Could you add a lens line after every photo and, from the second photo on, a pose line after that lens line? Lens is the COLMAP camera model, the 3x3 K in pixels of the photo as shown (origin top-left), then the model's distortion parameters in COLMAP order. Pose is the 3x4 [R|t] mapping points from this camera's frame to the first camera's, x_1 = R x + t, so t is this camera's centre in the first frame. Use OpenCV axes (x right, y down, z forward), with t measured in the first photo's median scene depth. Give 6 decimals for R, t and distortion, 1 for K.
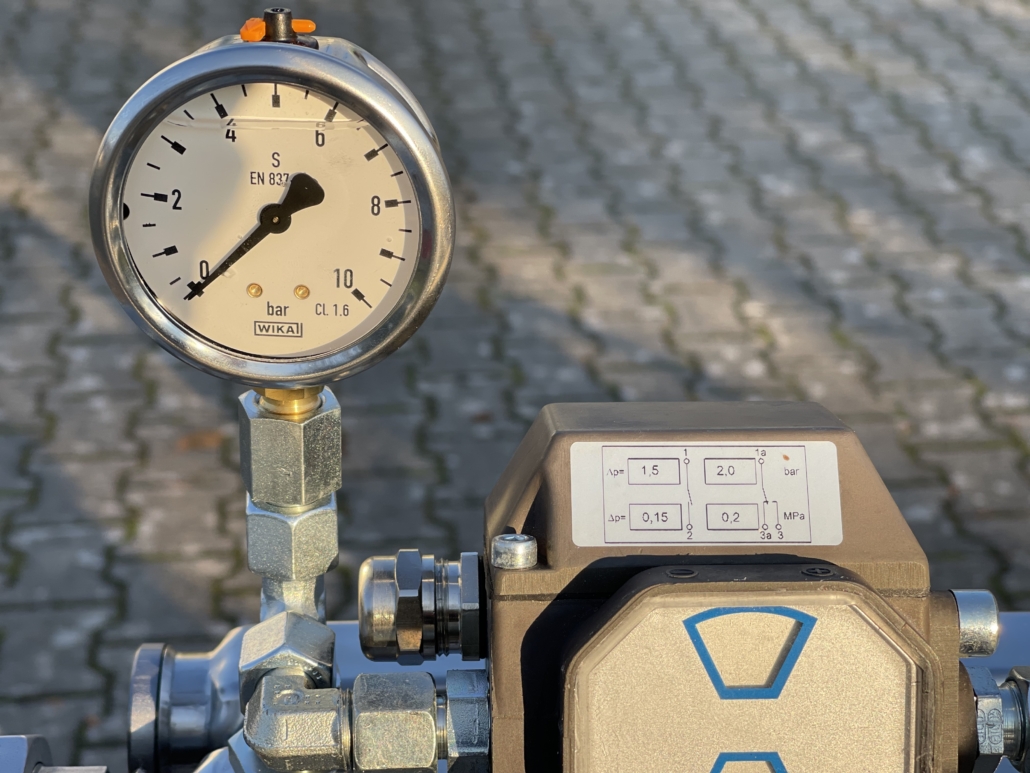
lens RADIAL K [[1916.5, 0, 515.0], [0, 1916.5, 386.5], [0, 0, 1]] dist [0.149905, 0.233698]
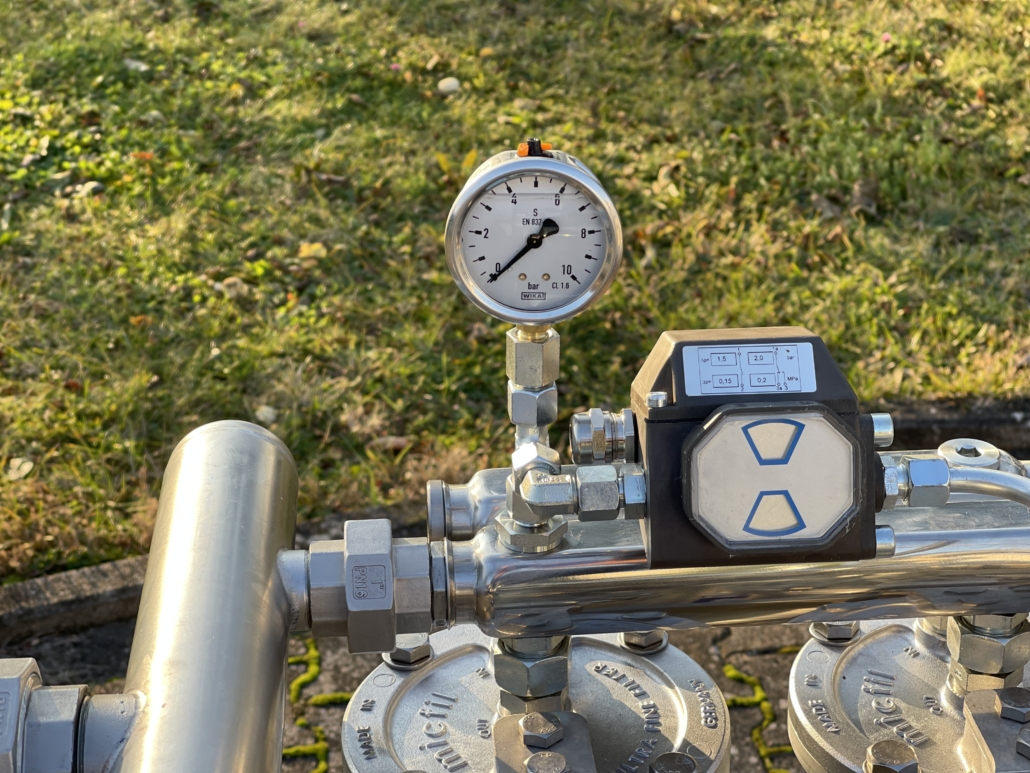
lens RADIAL K [[1916.5, 0, 515.0], [0, 1916.5, 386.5], [0, 0, 1]] dist [0.149905, 0.233698]
pose [[0.999398, -0.027924, 0.020583, -0.193395], [0.028273, 0.999458, -0.016881, 0.101824], [-0.020101, 0.017453, 0.999646, -1.043694]]
